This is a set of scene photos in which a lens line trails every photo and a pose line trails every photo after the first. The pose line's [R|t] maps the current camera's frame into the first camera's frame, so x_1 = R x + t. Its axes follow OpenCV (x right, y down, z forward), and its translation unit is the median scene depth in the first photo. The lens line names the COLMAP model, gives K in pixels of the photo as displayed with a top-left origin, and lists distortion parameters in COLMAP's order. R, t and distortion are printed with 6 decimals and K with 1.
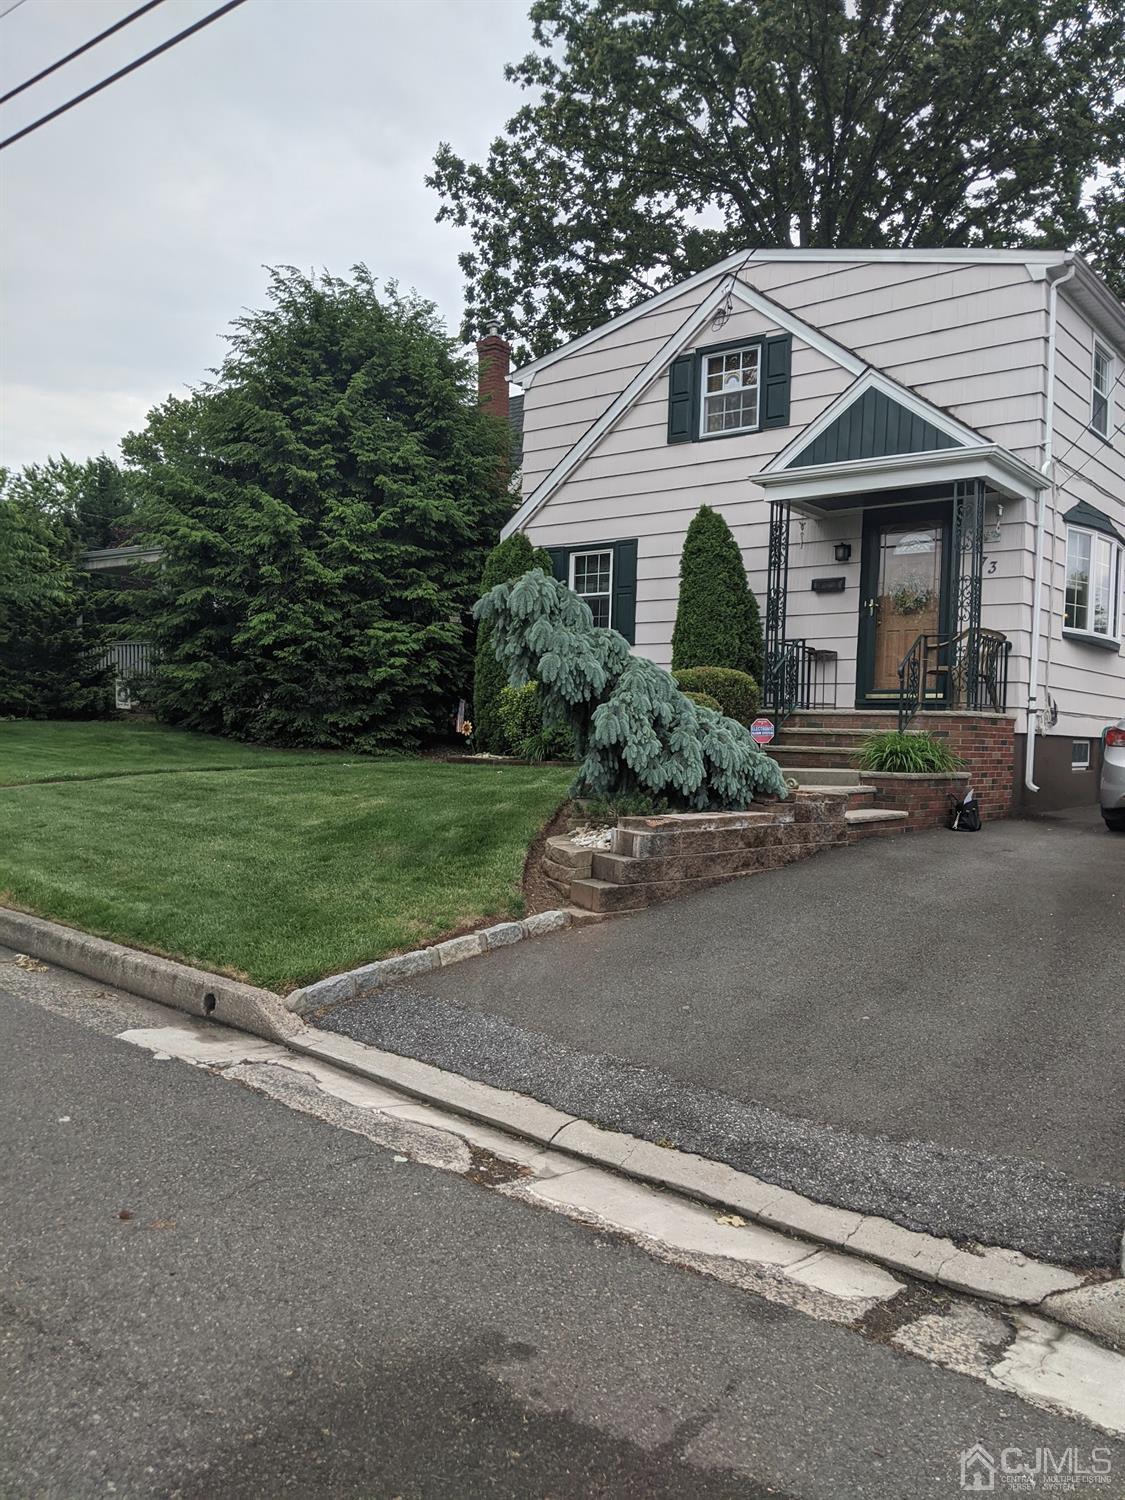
lens RADIAL K [[1199.1, 0, 562.5], [0, 1199.1, 750.0], [0, 0, 1]] dist [0.094136, -0.189061]
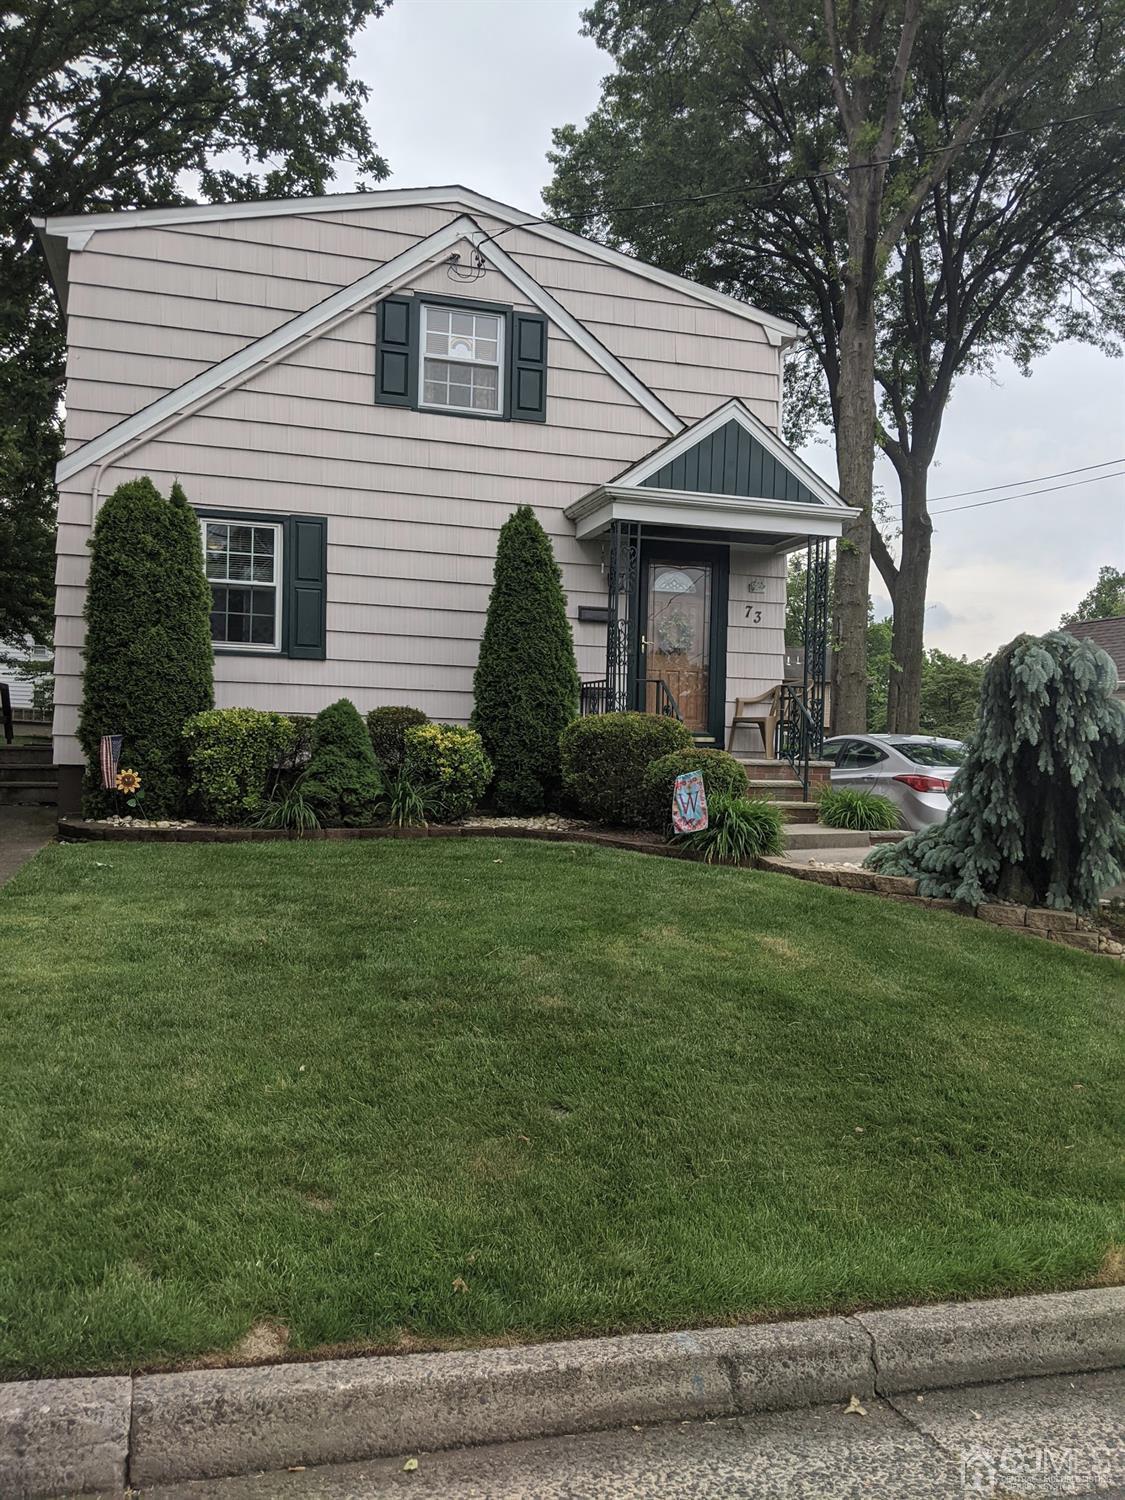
lens RADIAL K [[1199.1, 0, 562.5], [0, 1199.1, 750.0], [0, 0, 1]] dist [0.094136, -0.189061]
pose [[0.557271, -0.021291, 0.830057, -0.499612], [-0.002966, 0.999614, 0.027631, -0.054982], [-0.830325, -0.017860, 0.556993, 0.475697]]
